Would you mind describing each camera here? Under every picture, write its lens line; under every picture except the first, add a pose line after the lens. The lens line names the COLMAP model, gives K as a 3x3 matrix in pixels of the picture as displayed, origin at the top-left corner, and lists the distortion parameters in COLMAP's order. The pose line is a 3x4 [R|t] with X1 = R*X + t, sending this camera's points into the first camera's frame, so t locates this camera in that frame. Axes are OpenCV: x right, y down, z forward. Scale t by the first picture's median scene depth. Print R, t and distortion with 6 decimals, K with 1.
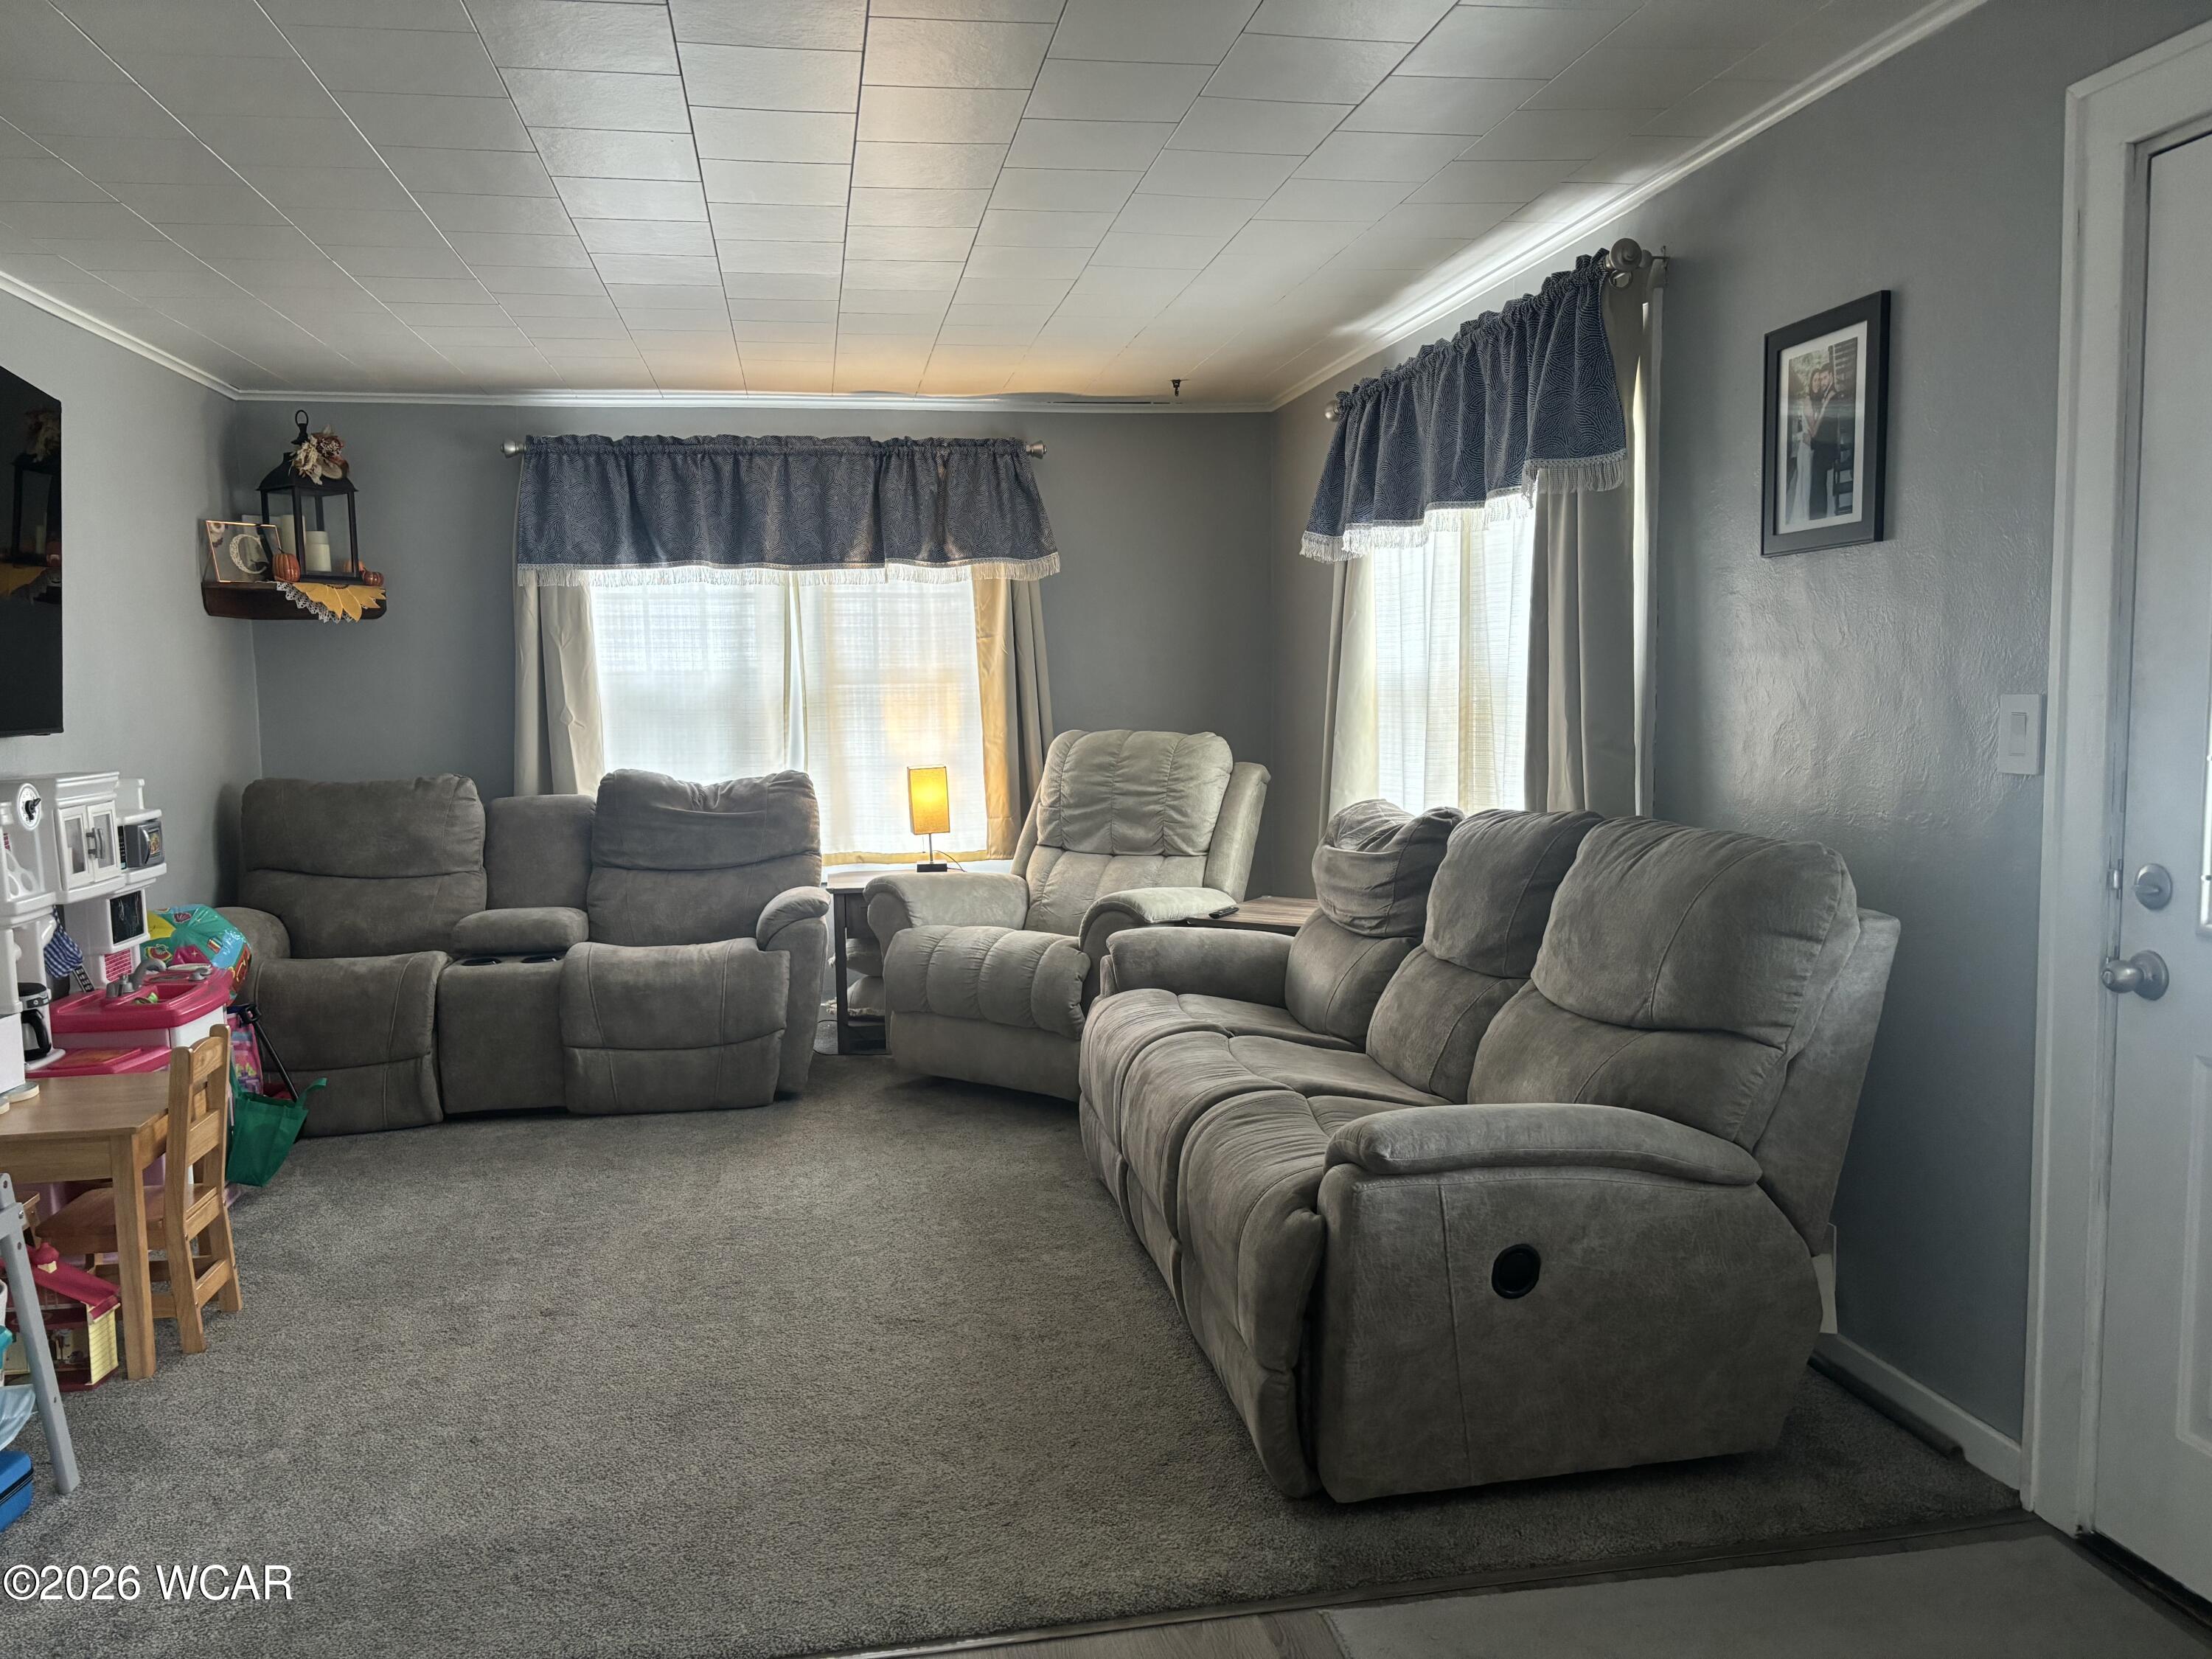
lens RADIAL K [[1657.9, 0, 1115.9], [0, 1657.9, 844.7], [0, 0, 1]] dist [-0.060884, -0.004544]
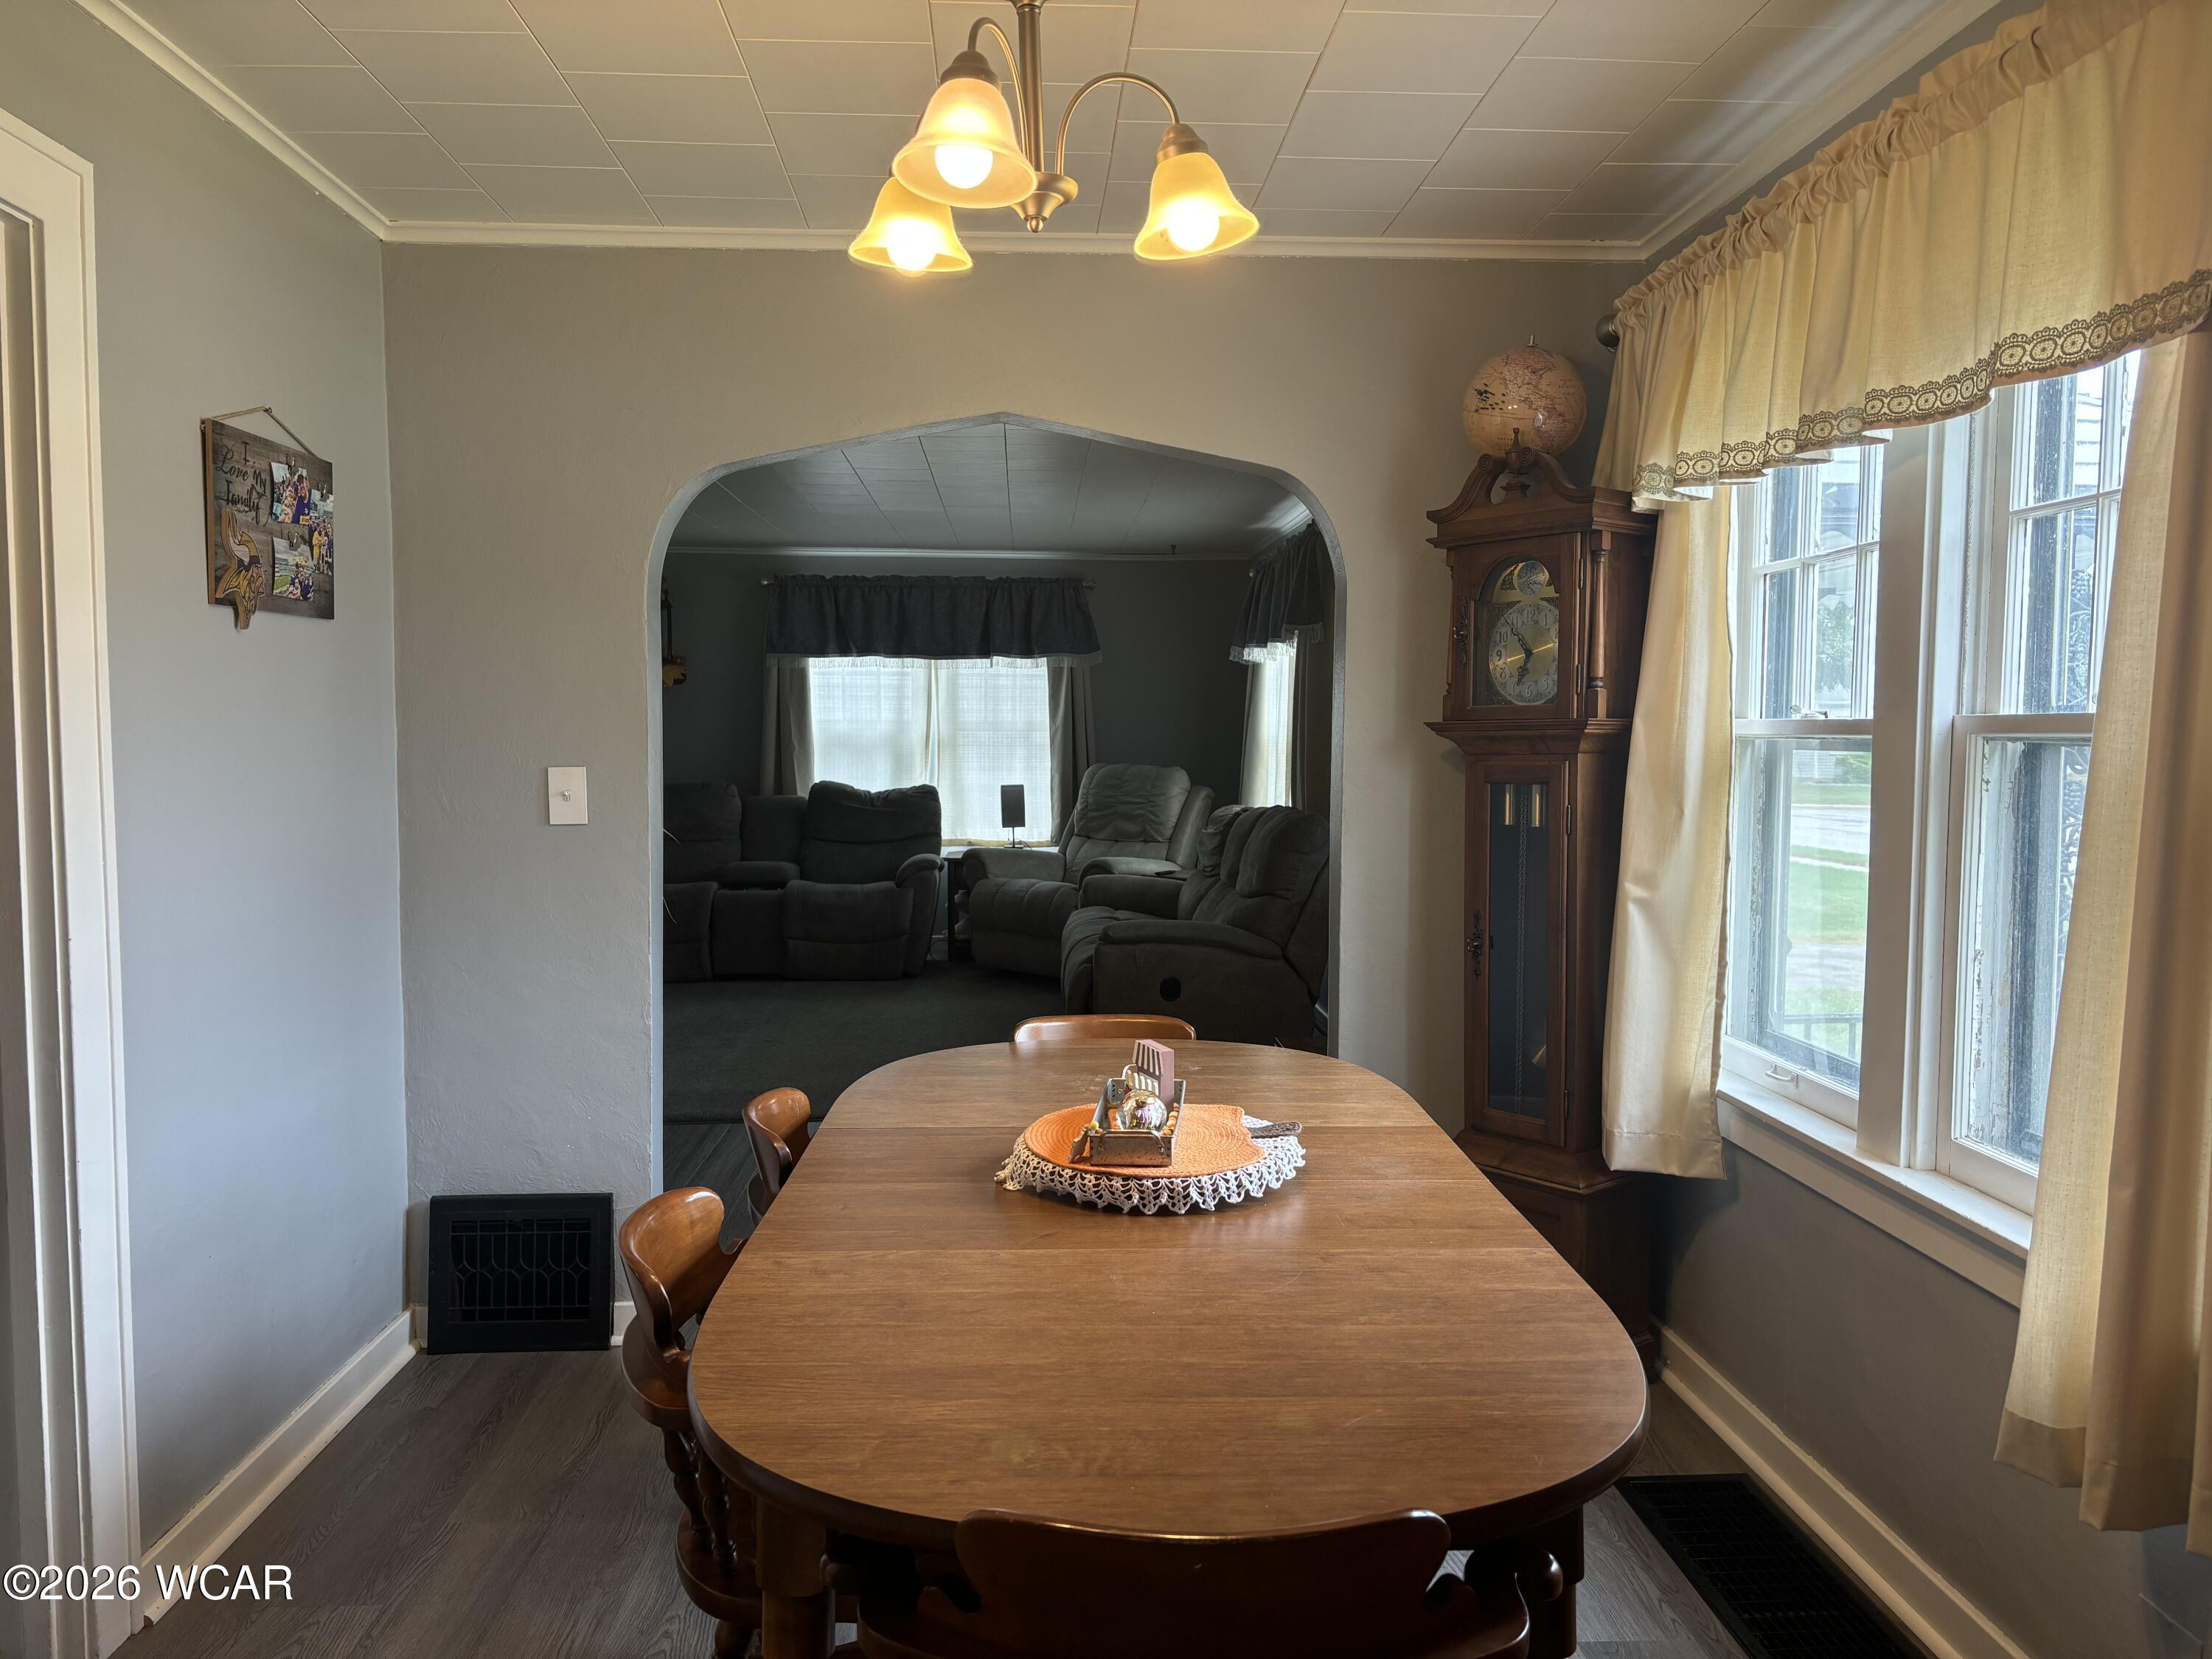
lens RADIAL K [[1657.9, 0, 1099.4], [0, 1657.9, 824.9], [0, 0, 1]] dist [-0.060884, -0.004544]
pose [[0.990127, 0.030006, -0.136923, 0.196104], [-0.035380, 0.998689, -0.036983, 0.049008], [0.135634, 0.041462, 0.989891, -0.583394]]
